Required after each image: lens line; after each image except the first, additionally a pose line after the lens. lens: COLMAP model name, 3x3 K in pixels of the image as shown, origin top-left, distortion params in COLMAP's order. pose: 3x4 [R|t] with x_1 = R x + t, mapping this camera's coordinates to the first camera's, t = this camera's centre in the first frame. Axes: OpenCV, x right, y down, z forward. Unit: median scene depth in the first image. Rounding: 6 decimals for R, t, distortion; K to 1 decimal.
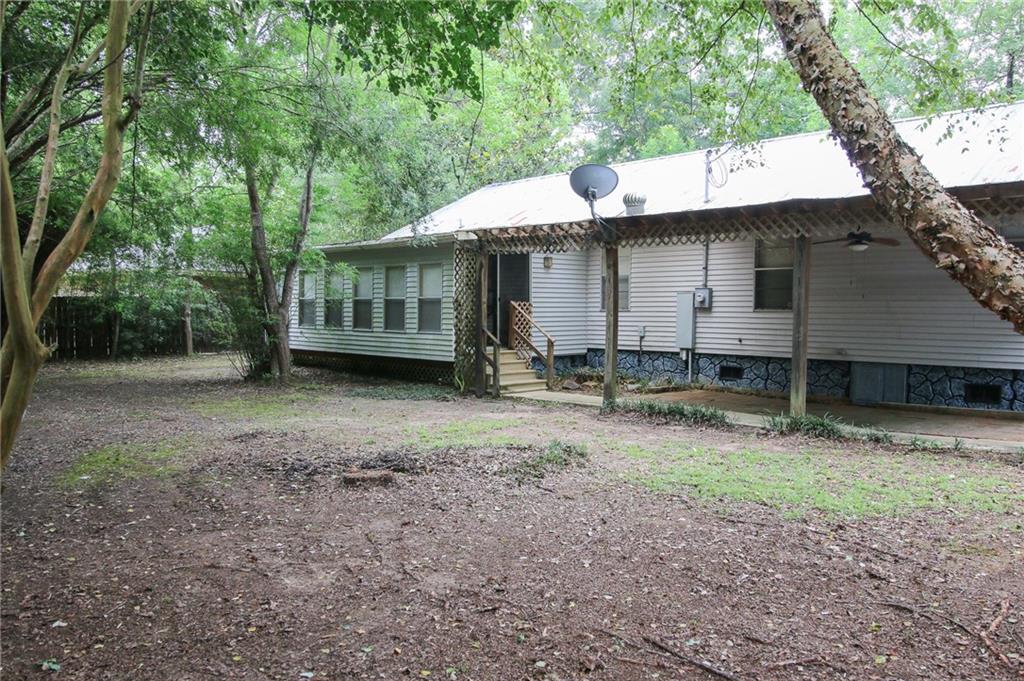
lens RADIAL K [[830.0, 0, 512.0], [0, 830.0, 340.5], [0, 0, 1]] dist [0.000581, 0.000059]
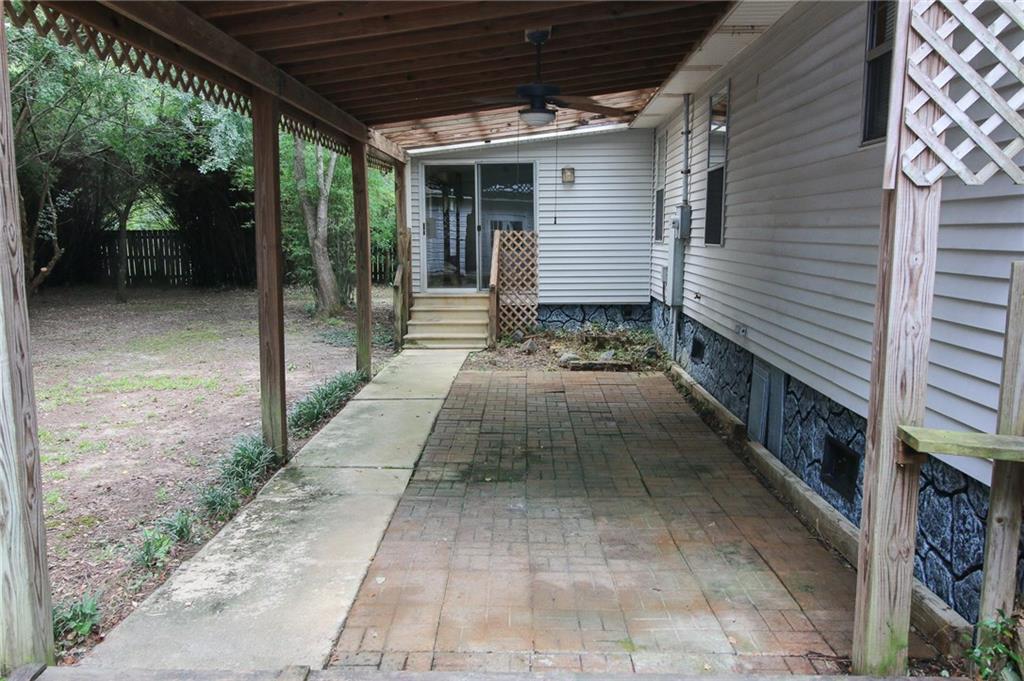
lens RADIAL K [[830.0, 0, 512.0], [0, 830.0, 340.5], [0, 0, 1]] dist [0.000581, 0.000059]
pose [[0.717533, 0.082784, -0.691588, 0.587094], [-0.019489, 0.994909, 0.098872, -0.023996], [0.696252, -0.057466, 0.715493, 0.490110]]
